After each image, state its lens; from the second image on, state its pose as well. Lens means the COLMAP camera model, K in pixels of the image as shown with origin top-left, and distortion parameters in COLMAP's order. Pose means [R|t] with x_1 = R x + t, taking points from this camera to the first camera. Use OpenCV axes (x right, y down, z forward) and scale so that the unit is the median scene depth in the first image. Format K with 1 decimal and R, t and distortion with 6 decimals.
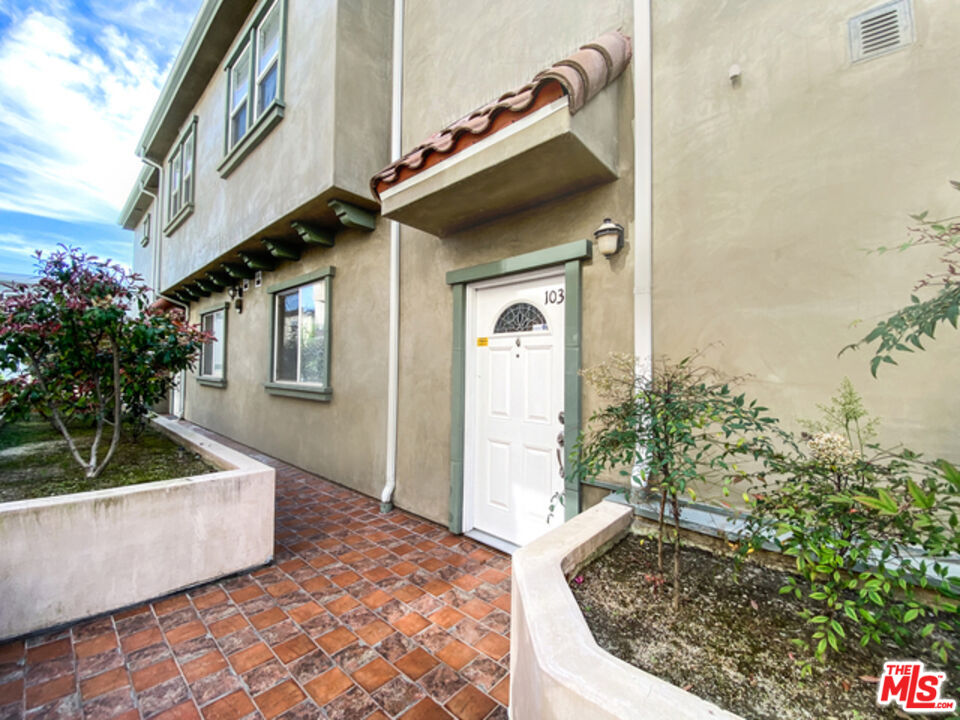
lens RADIAL K [[389.4, 0, 477.8], [0, 389.4, 362.0], [0, 0, 1]] dist [0.001704, 0.000055]
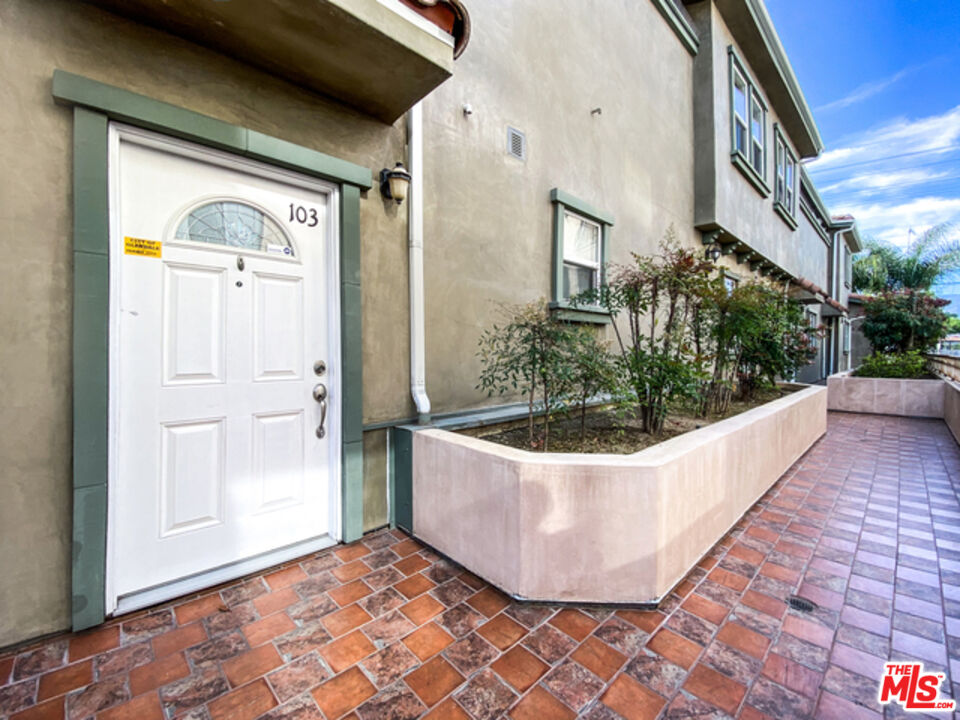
lens RADIAL K [[389.4, 0, 477.8], [0, 389.4, 362.0], [0, 0, 1]] dist [0.001704, 0.000055]
pose [[0.107358, -0.046734, 0.993121, -0.572259], [-0.024469, 0.998468, 0.049631, 0.081966], [-0.993919, -0.029629, 0.106050, 0.566745]]
